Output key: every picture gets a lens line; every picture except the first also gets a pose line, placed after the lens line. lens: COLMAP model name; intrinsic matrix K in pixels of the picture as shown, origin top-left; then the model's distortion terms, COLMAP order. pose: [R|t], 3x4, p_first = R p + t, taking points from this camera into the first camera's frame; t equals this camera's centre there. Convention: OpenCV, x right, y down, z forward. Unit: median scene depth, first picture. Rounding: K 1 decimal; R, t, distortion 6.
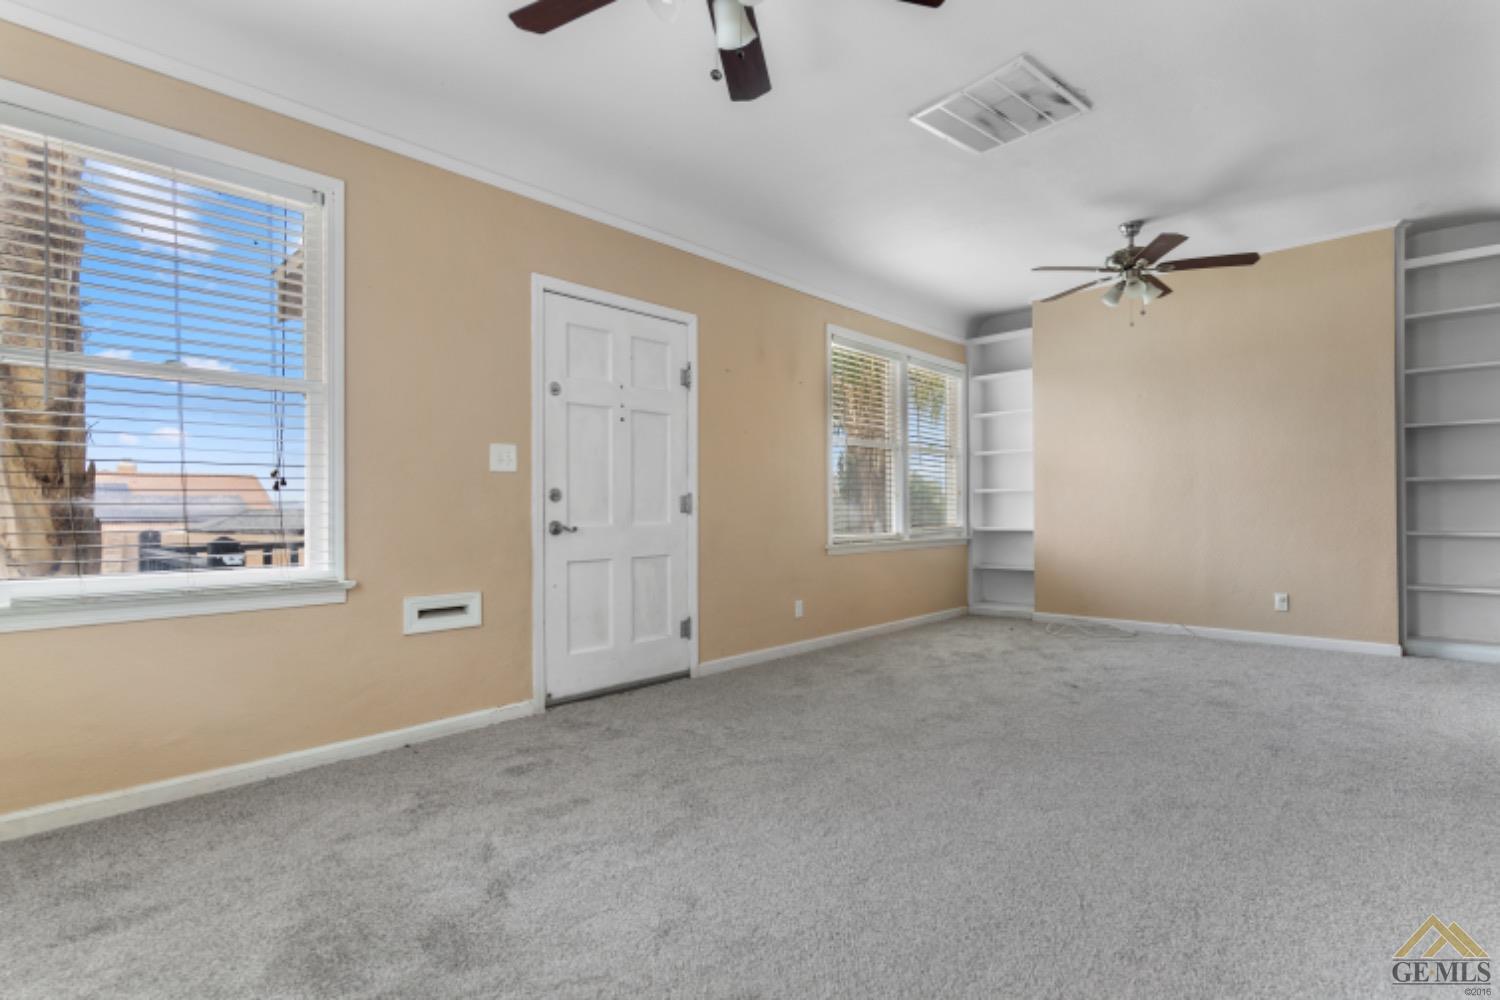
lens RADIAL K [[717.5, 0, 750.0], [0, 717.5, 500.0], [0, 0, 1]] dist [-0.000797, 0.000711]
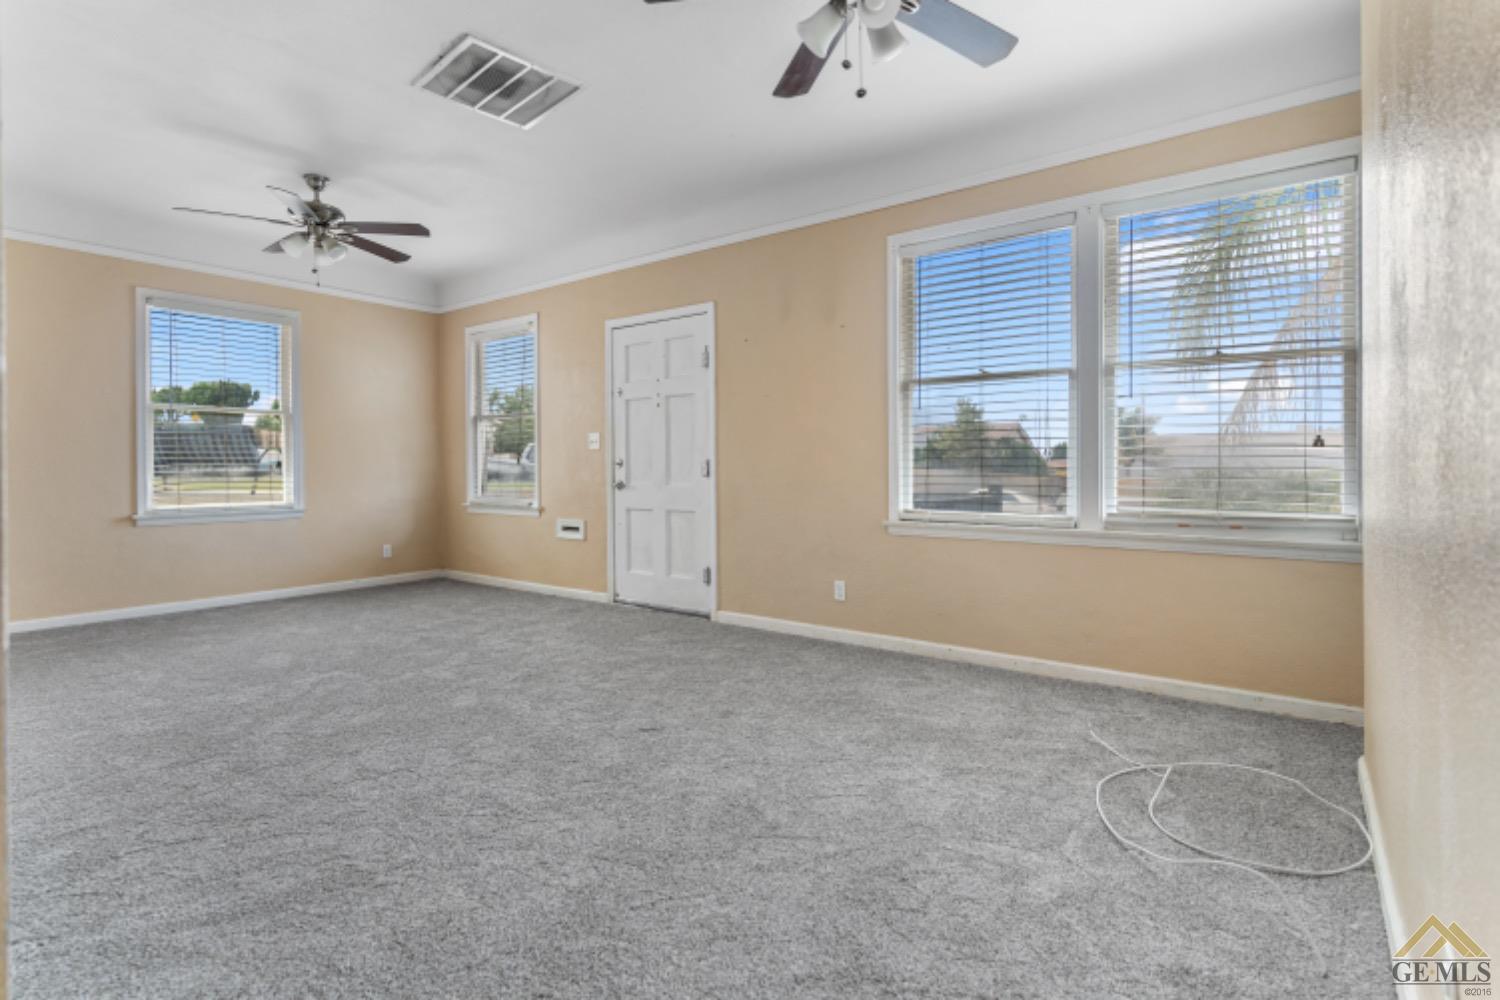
lens RADIAL K [[723.0, 0, 748.6], [0, 723.0, 475.0], [0, 0, 1]] dist [-0.000236, 0.000140]
pose [[0.113973, 0.007714, -0.993454, 1.078748], [0.007045, 0.999938, 0.008572, 0.005795], [0.993459, -0.007976, 0.113912, 0.937156]]
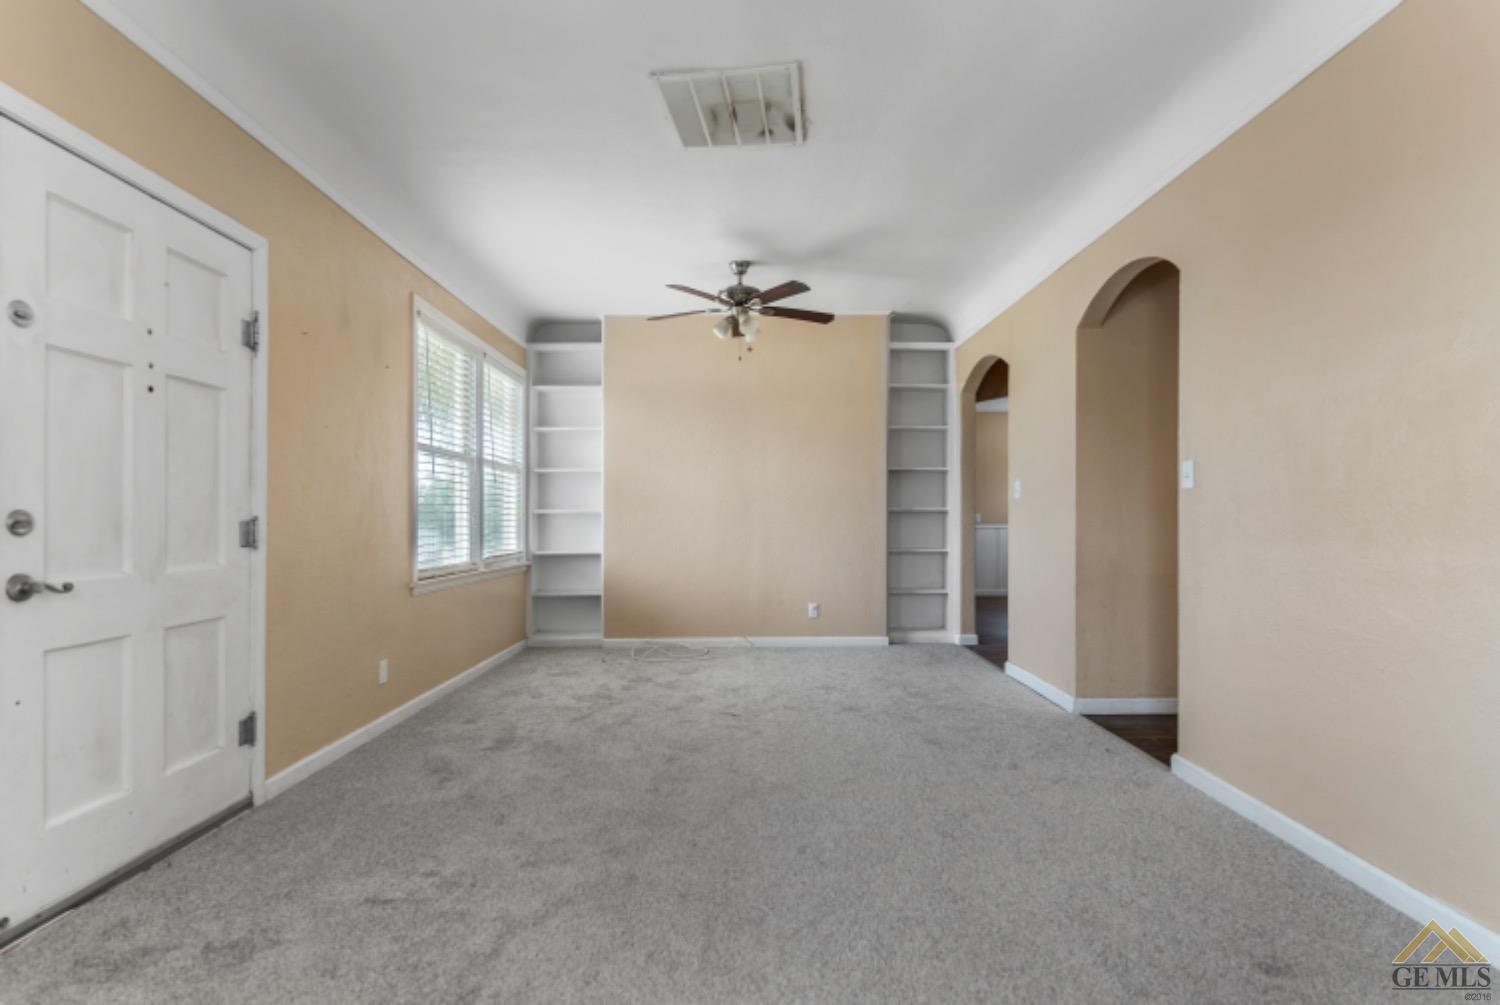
lens RADIAL K [[737.1, 0, 743.5], [0, 737.1, 514.2], [0, 0, 1]] dist [-0.000215, 0.001469]
pose [[0.722932, 0.009106, 0.690859, -0.224811], [-0.009442, 0.999950, -0.003300, -0.013859], [-0.690854, -0.004138, 0.722982, 0.229302]]
